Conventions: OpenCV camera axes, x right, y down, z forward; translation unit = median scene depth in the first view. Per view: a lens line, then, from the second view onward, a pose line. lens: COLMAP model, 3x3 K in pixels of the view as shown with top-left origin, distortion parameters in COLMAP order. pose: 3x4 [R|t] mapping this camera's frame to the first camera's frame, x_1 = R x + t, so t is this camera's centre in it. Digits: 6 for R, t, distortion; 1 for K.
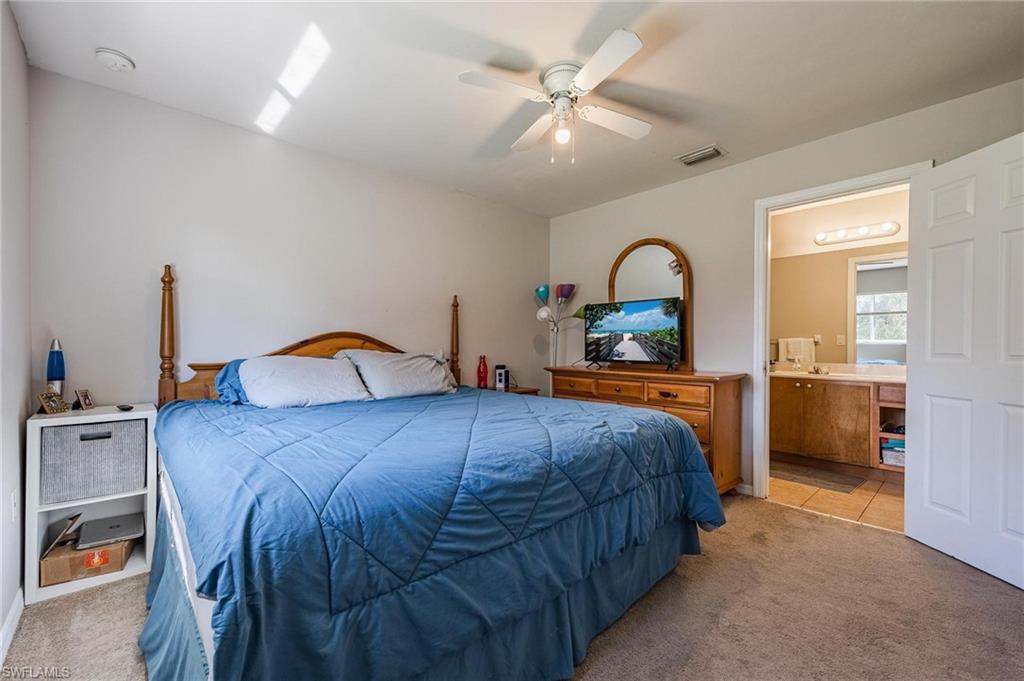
lens RADIAL K [[442.0, 0, 481.2], [0, 442.0, 337.7], [0, 0, 1]] dist [-0.001041, -0.000108]
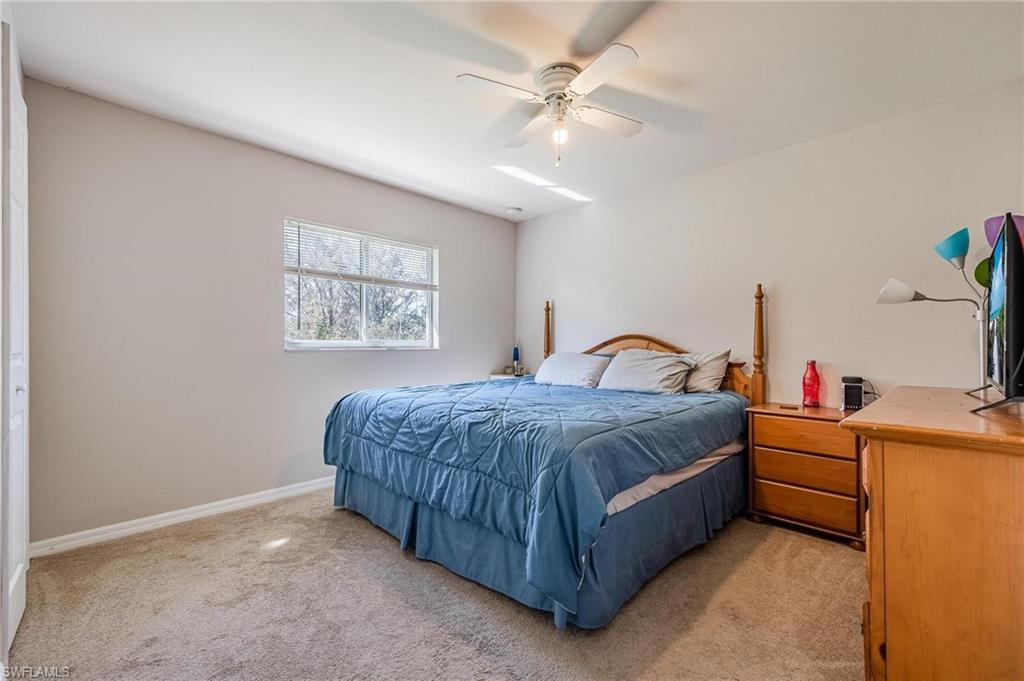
lens RADIAL K [[420.0, 0, 515.2], [0, 420.0, 344.8], [0, 0, 1]] dist [-0.002217, -0.000229]
pose [[0.036340, -0.005135, -0.999326, 0.686753], [0.007640, 0.999959, -0.004860, 0.015622], [0.999310, -0.007458, 0.036378, 0.527193]]
